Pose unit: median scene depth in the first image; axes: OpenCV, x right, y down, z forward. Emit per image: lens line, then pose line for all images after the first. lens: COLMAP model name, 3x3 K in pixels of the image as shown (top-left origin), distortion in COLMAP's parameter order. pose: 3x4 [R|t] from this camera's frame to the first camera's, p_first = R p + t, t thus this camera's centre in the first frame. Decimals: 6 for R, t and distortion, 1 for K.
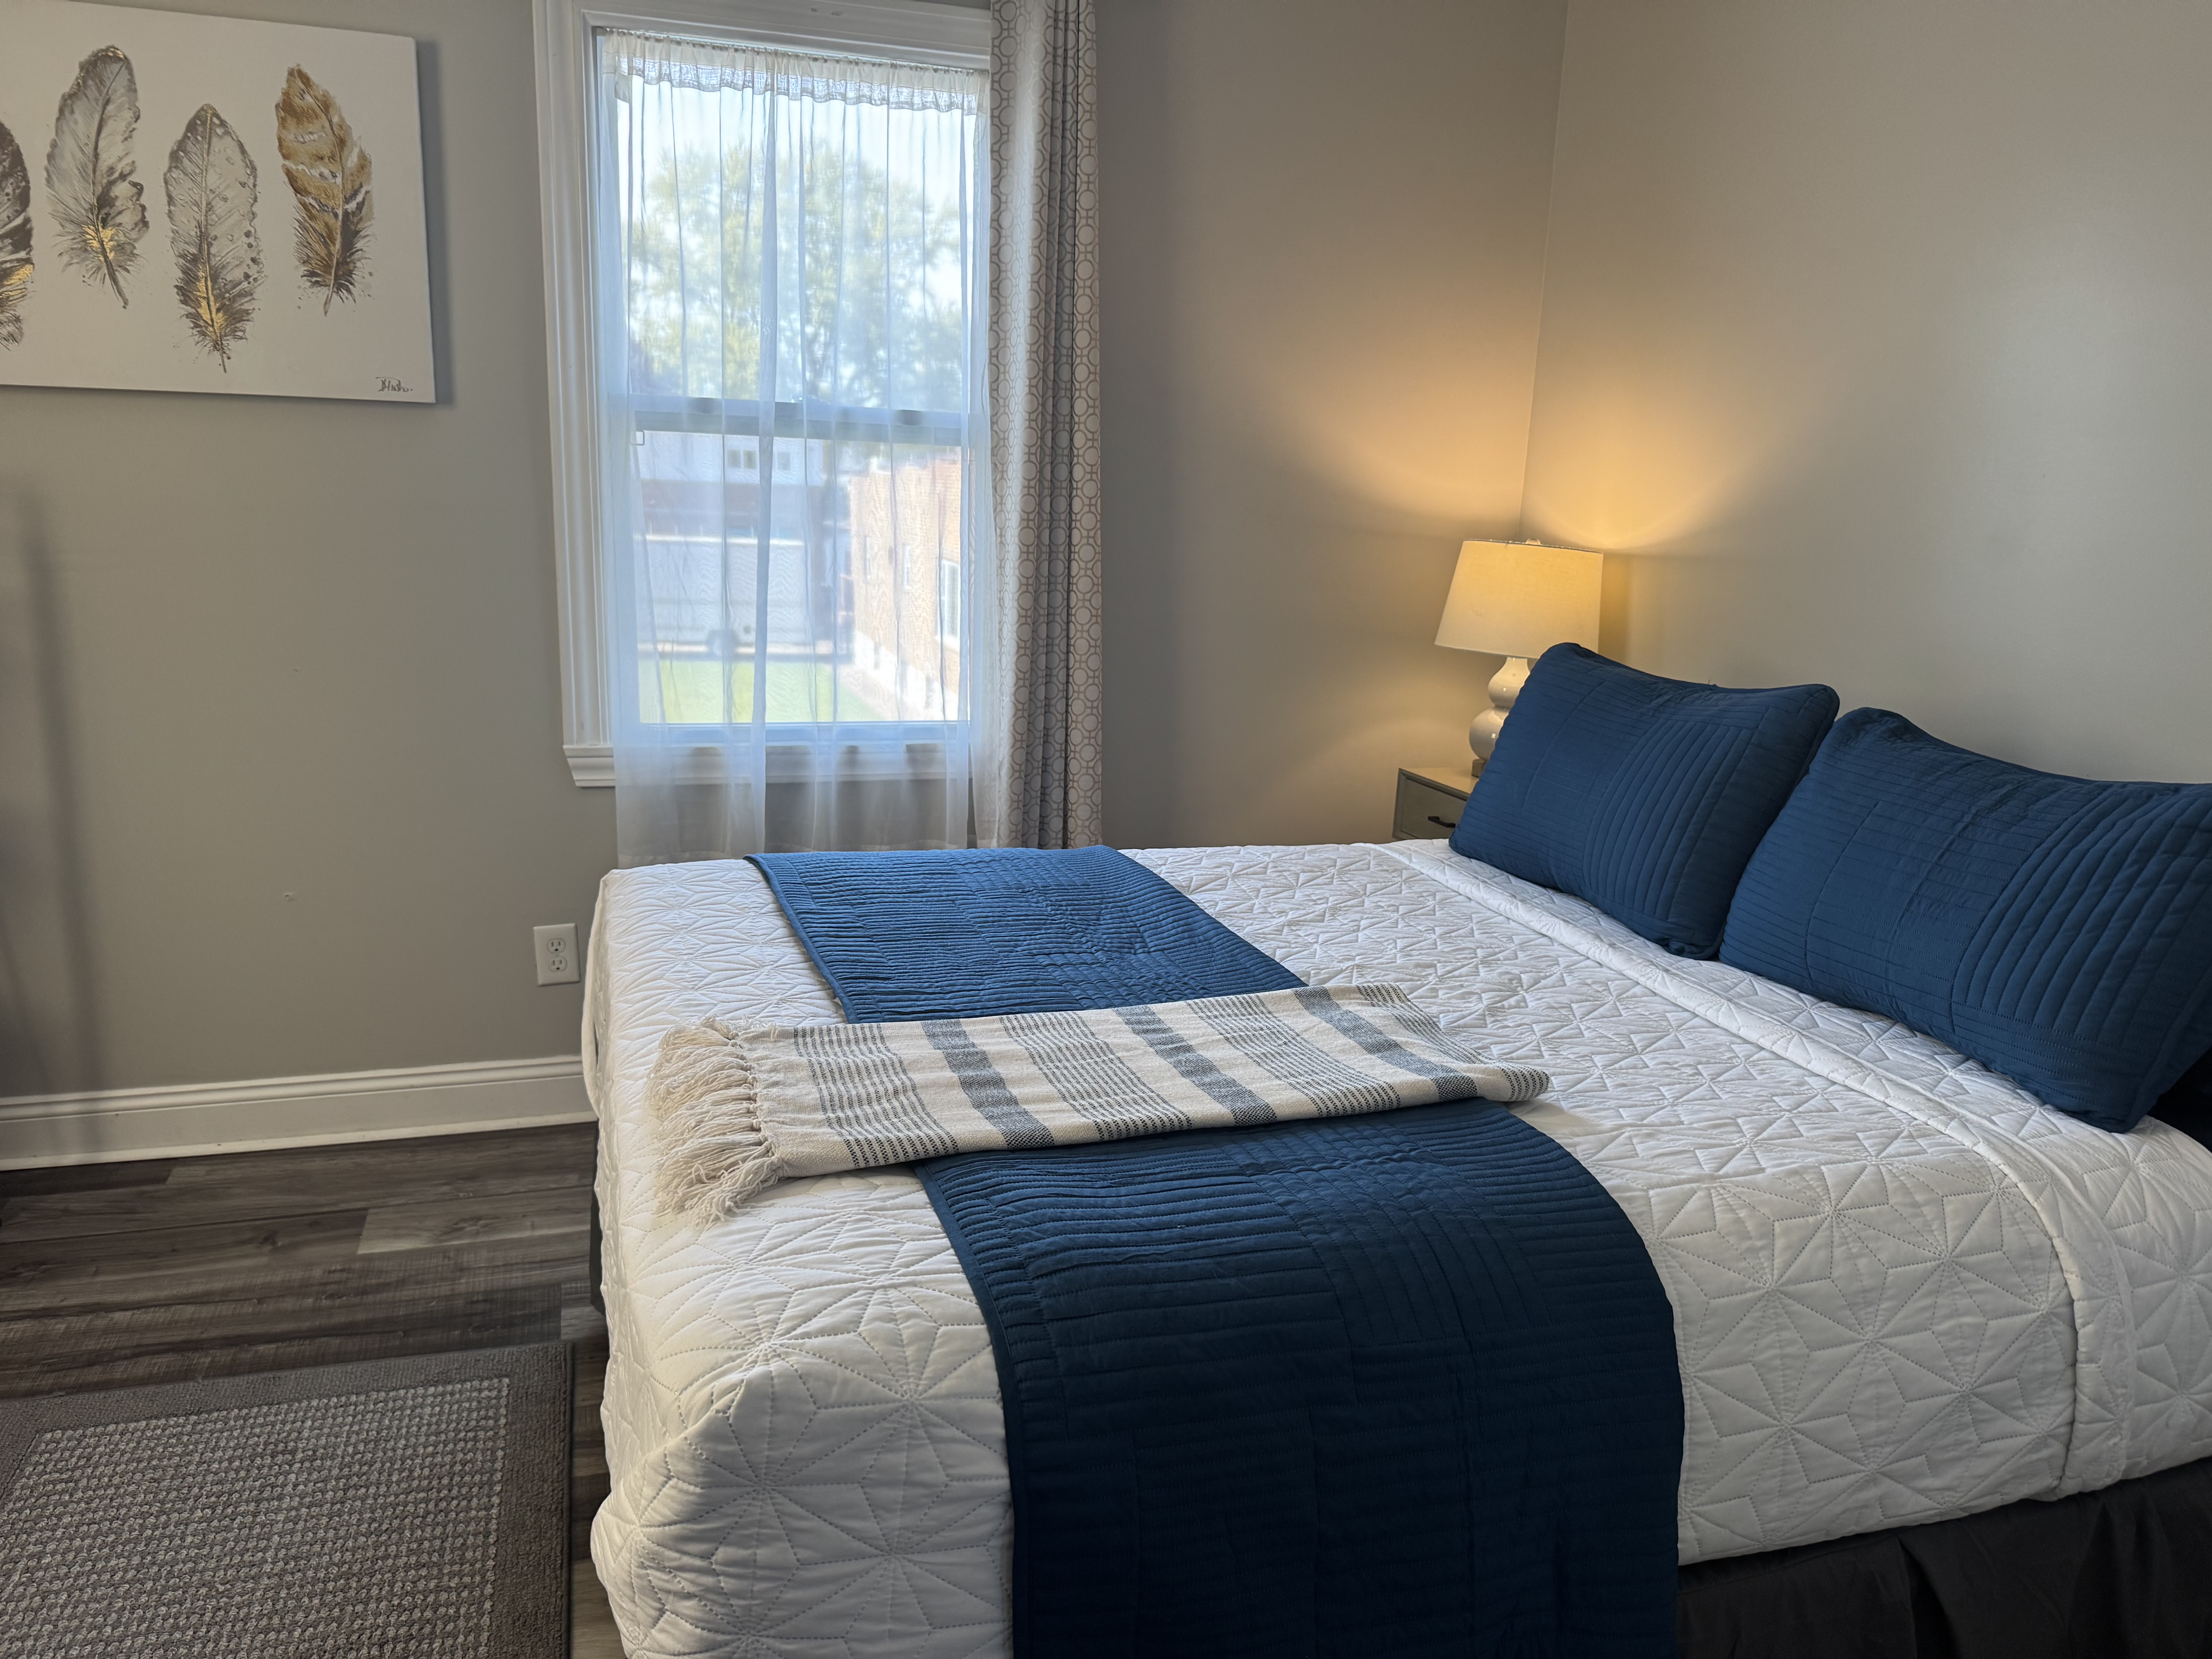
lens RADIAL K [[1506.2, 0, 1108.6], [0, 1506.2, 823.0], [0, 0, 1]] dist [-0.004355, -0.009396]
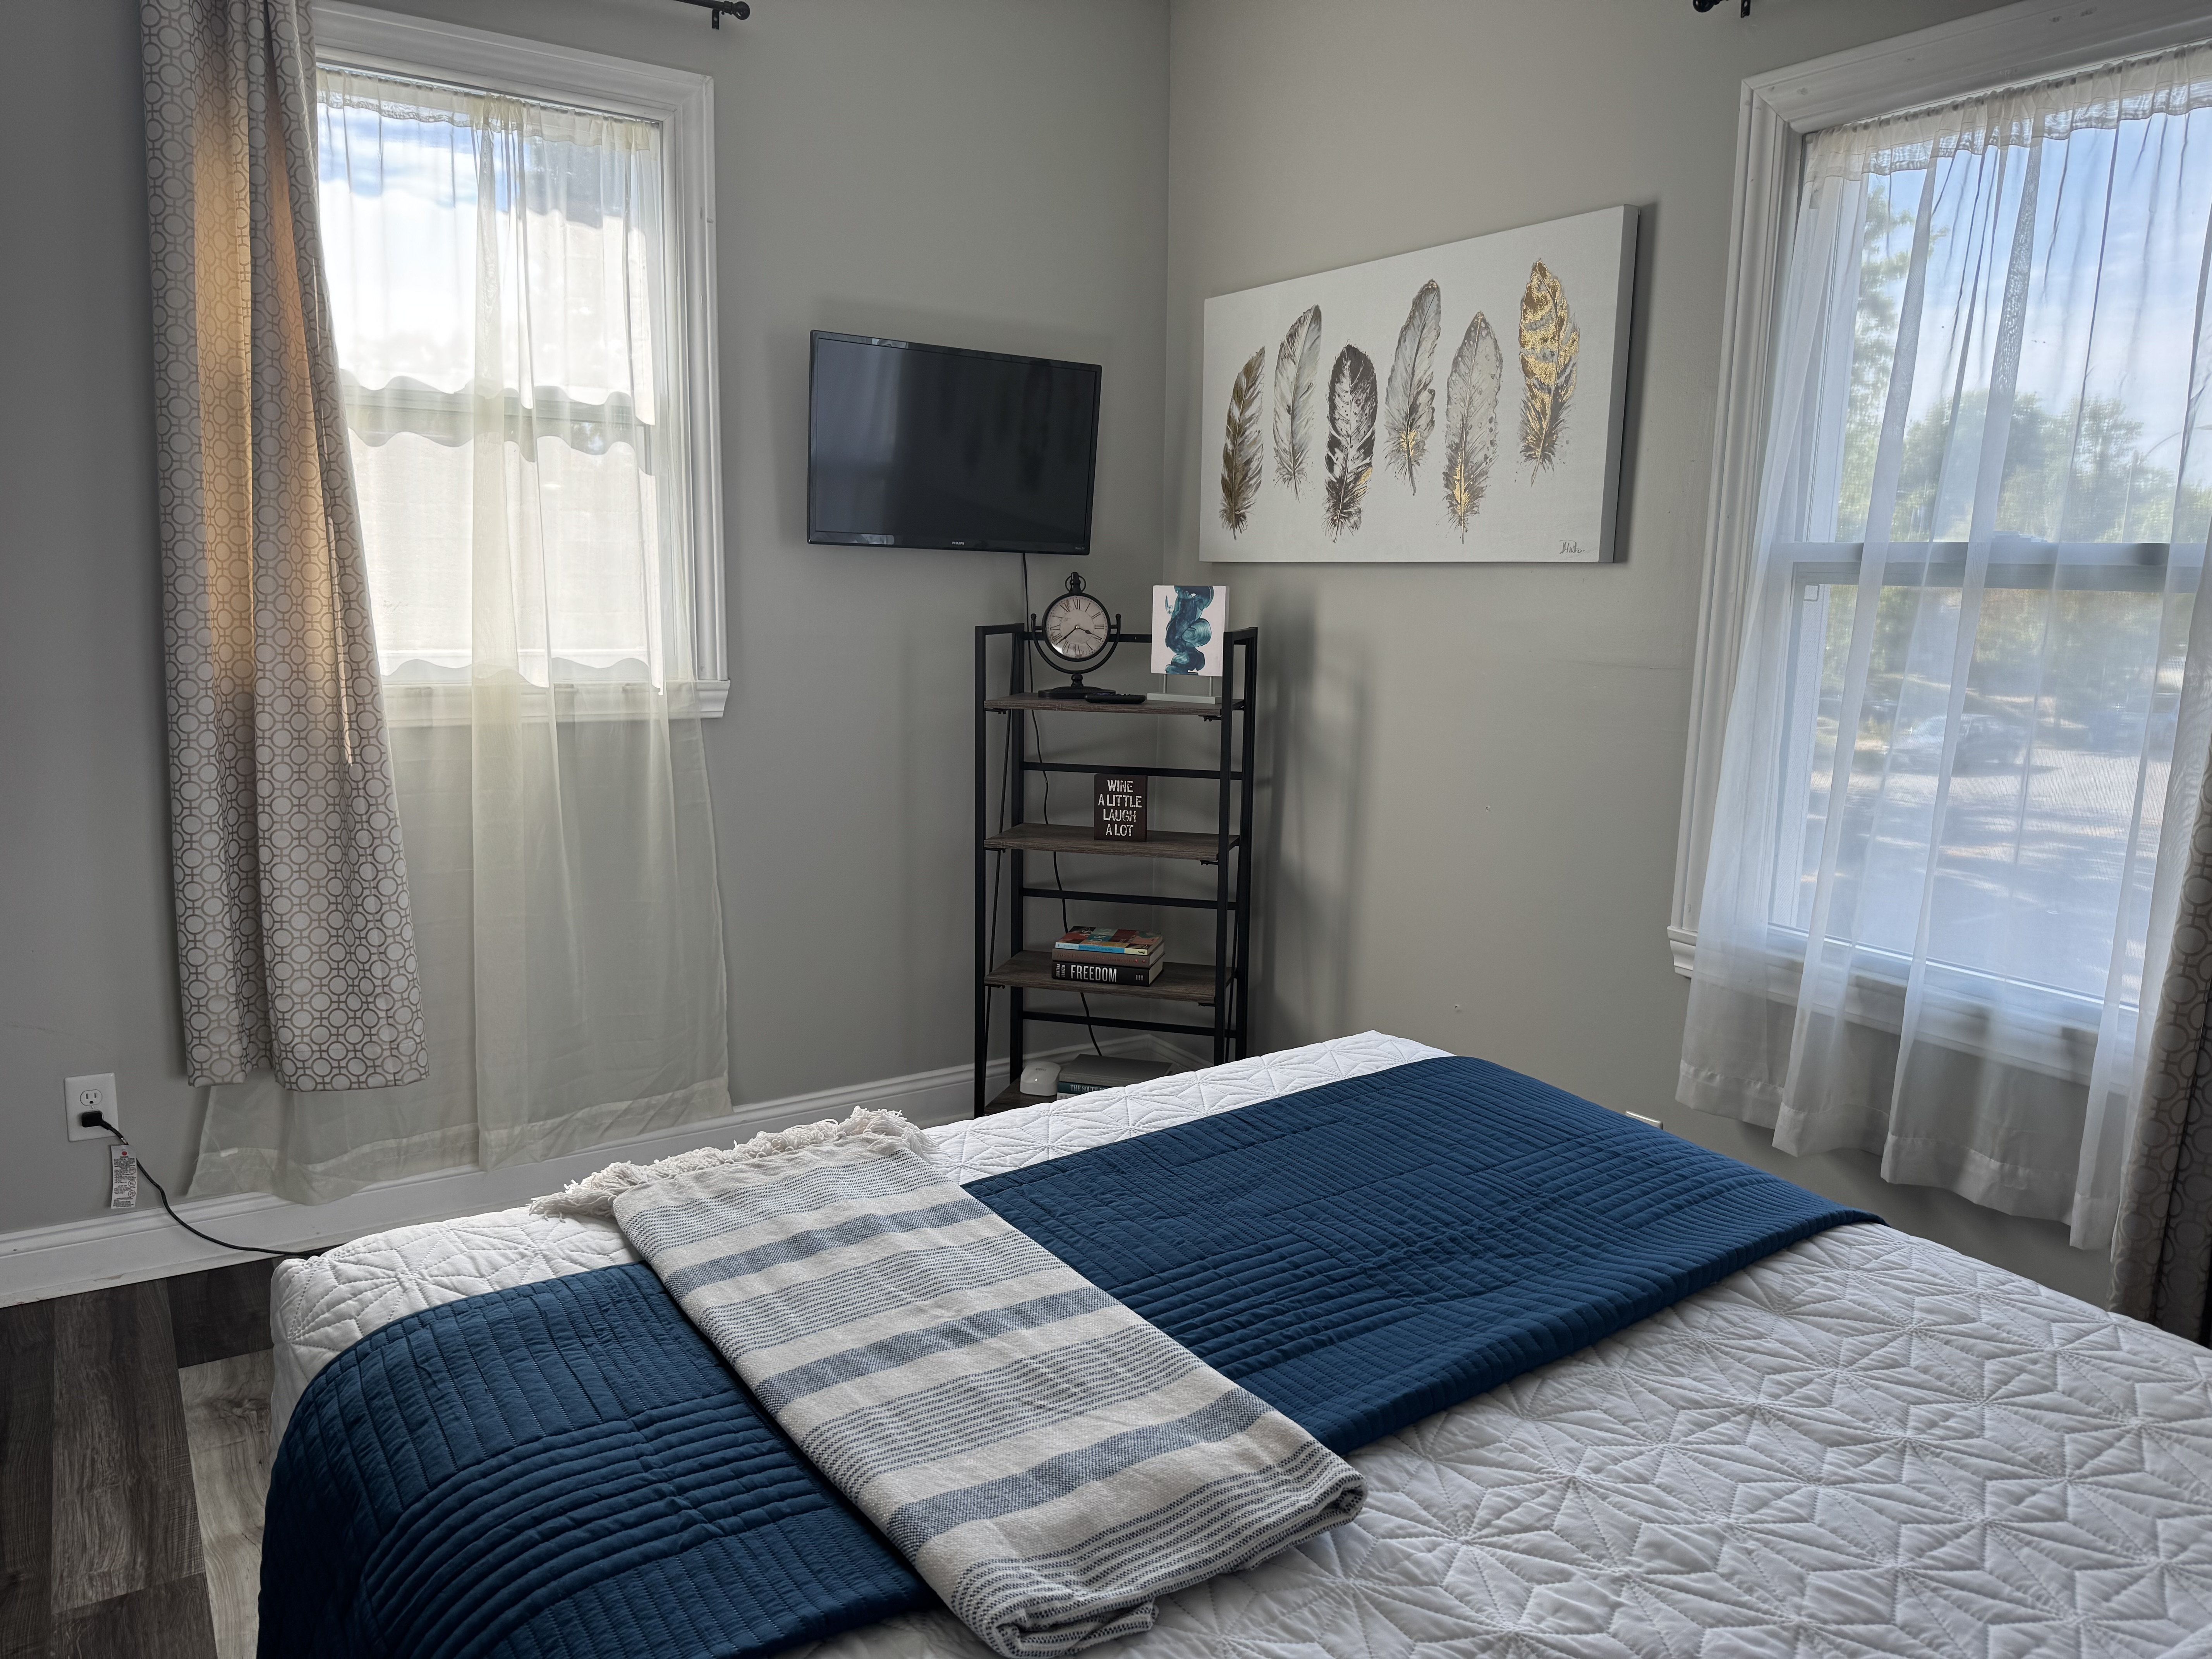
lens RADIAL K [[1506.2, 0, 1134.8], [0, 1506.2, 884.2], [0, 0, 1]] dist [-0.004355, -0.009396]
pose [[0.277291, 0.162651, -0.946918, 0.481143], [-0.222574, 0.969631, 0.101375, -0.112879], [0.934650, 0.182649, 0.305072, 0.478764]]
